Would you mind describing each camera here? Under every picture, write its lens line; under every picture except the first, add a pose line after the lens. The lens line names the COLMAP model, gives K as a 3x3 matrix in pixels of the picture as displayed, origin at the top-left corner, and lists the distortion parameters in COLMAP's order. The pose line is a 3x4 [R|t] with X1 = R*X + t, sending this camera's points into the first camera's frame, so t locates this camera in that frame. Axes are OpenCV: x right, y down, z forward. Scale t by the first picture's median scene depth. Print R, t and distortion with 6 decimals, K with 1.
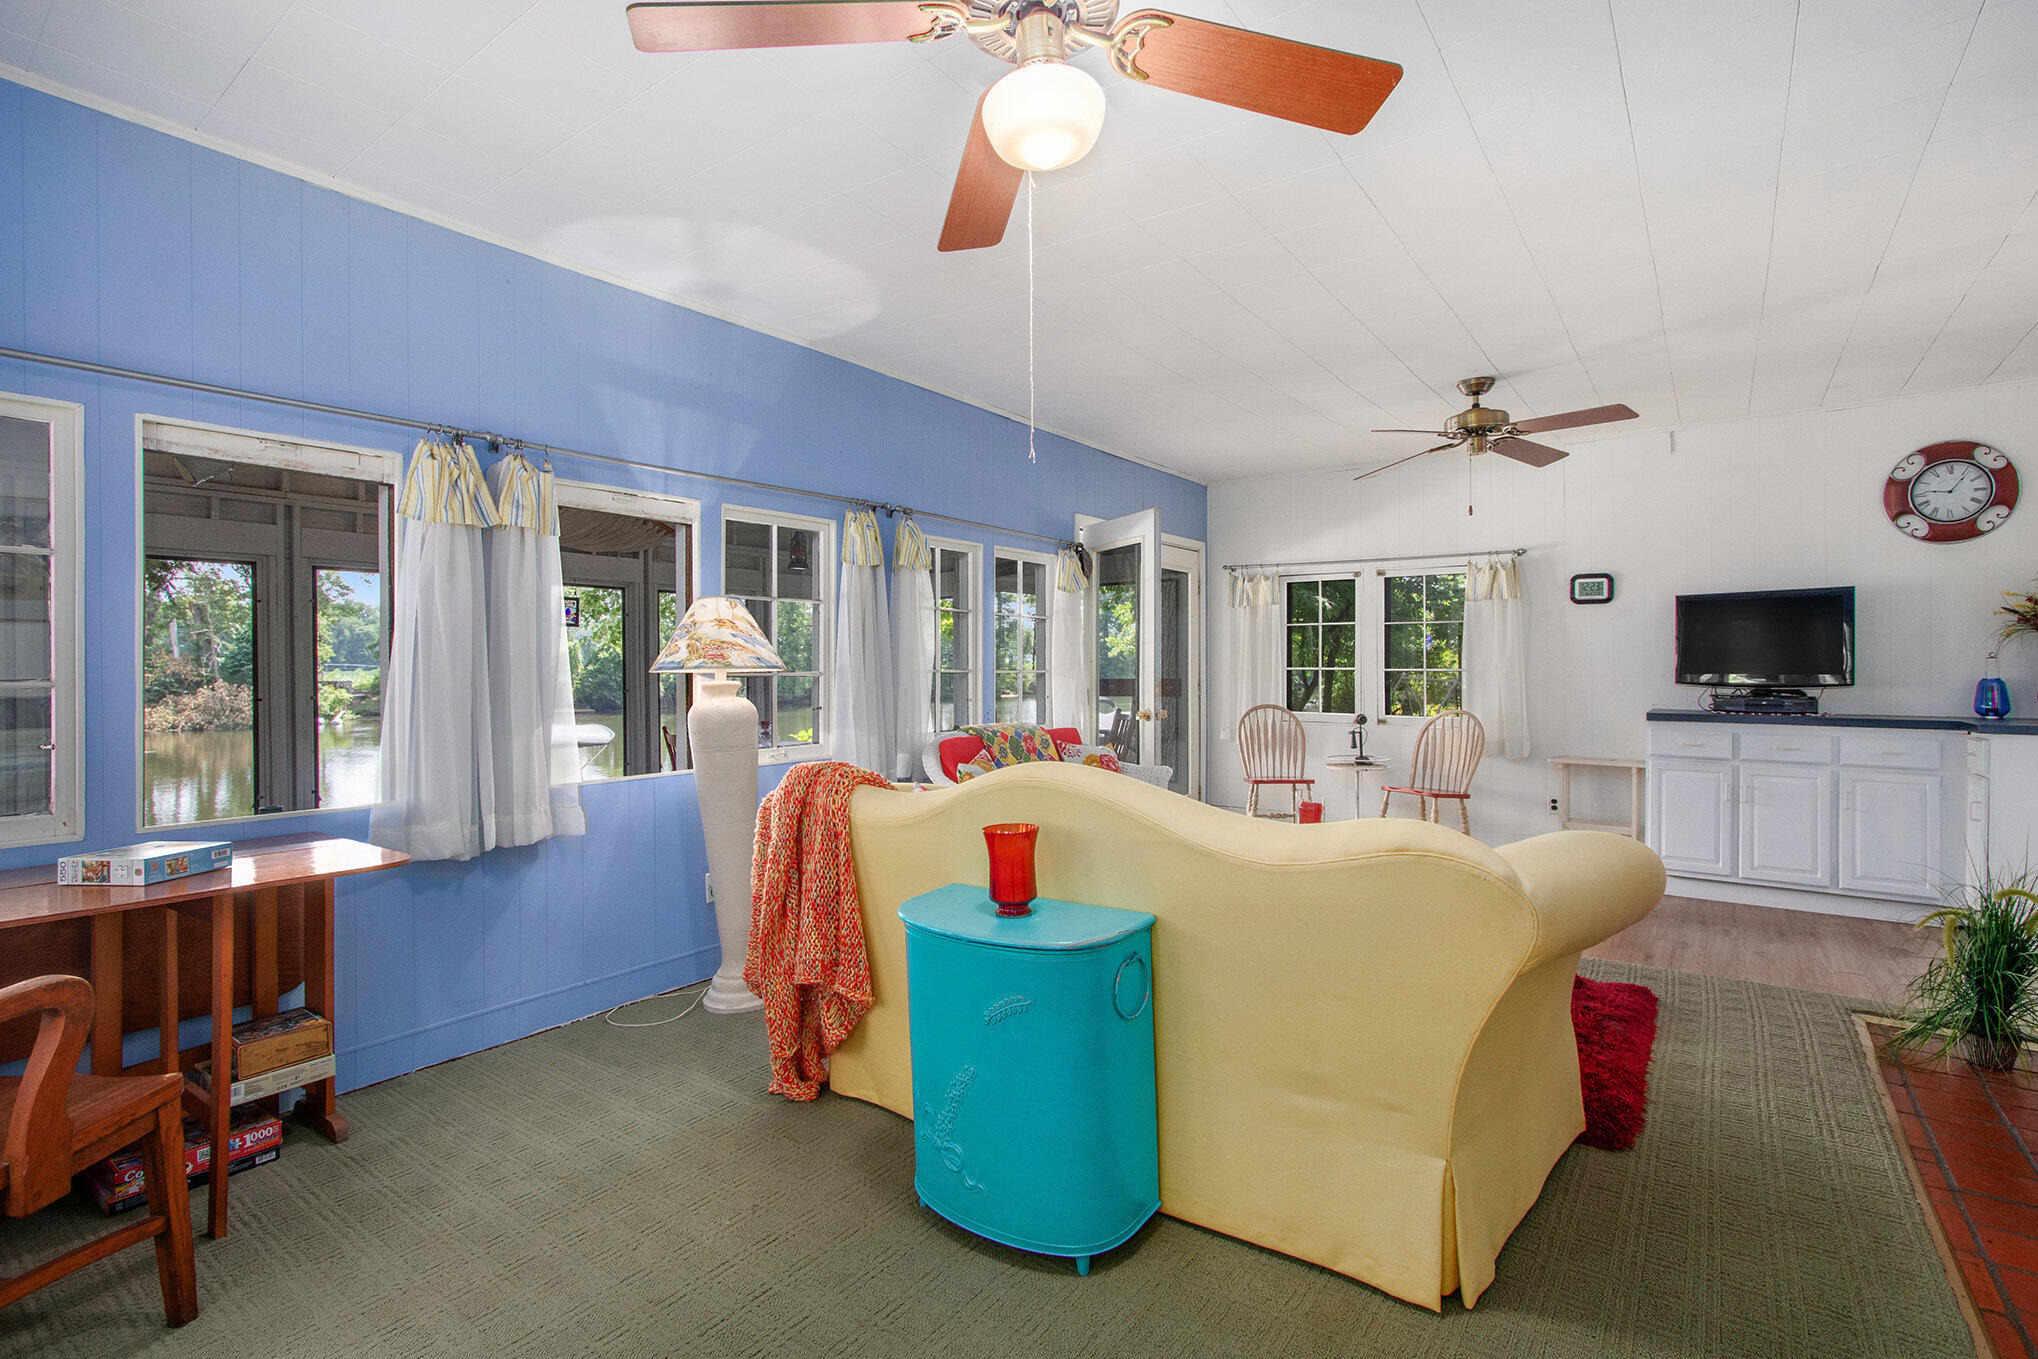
lens RADIAL K [[938.7, 0, 1005.7], [0, 938.7, 685.6], [0, 0, 1]] dist [-0.014006, 0.000822]
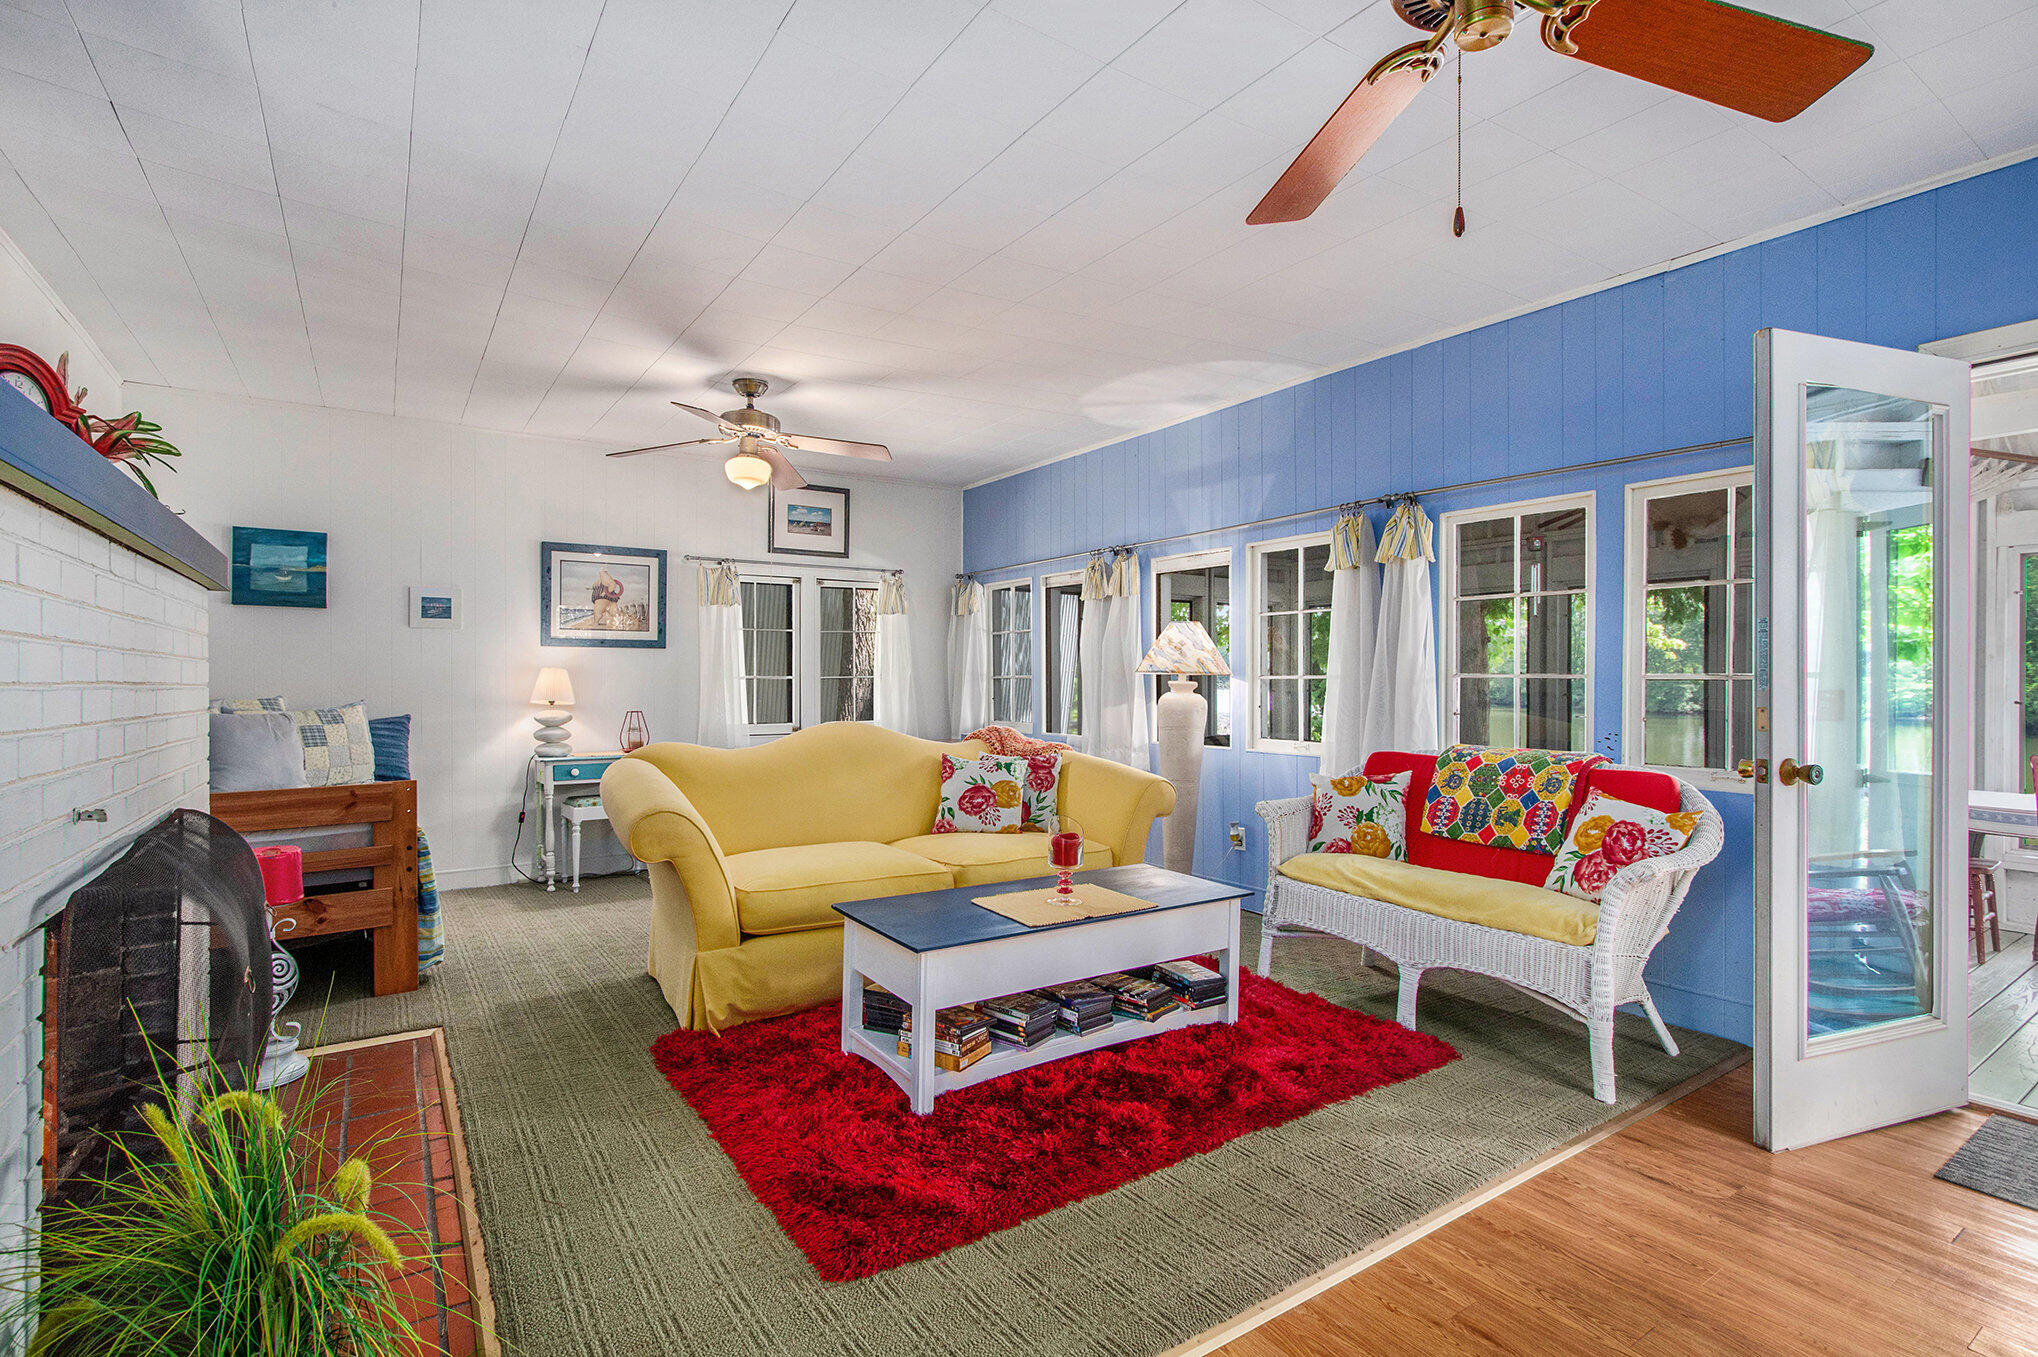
lens RADIAL K [[938.7, 0, 1005.7], [0, 938.7, 684.6], [0, 0, 1]] dist [-0.014006, 0.000822]
pose [[-0.317191, 0.003248, -0.948356, 1.056787], [-0.002606, 0.999987, 0.004297, -0.006254], [0.948358, 0.003834, -0.317179, 1.133400]]
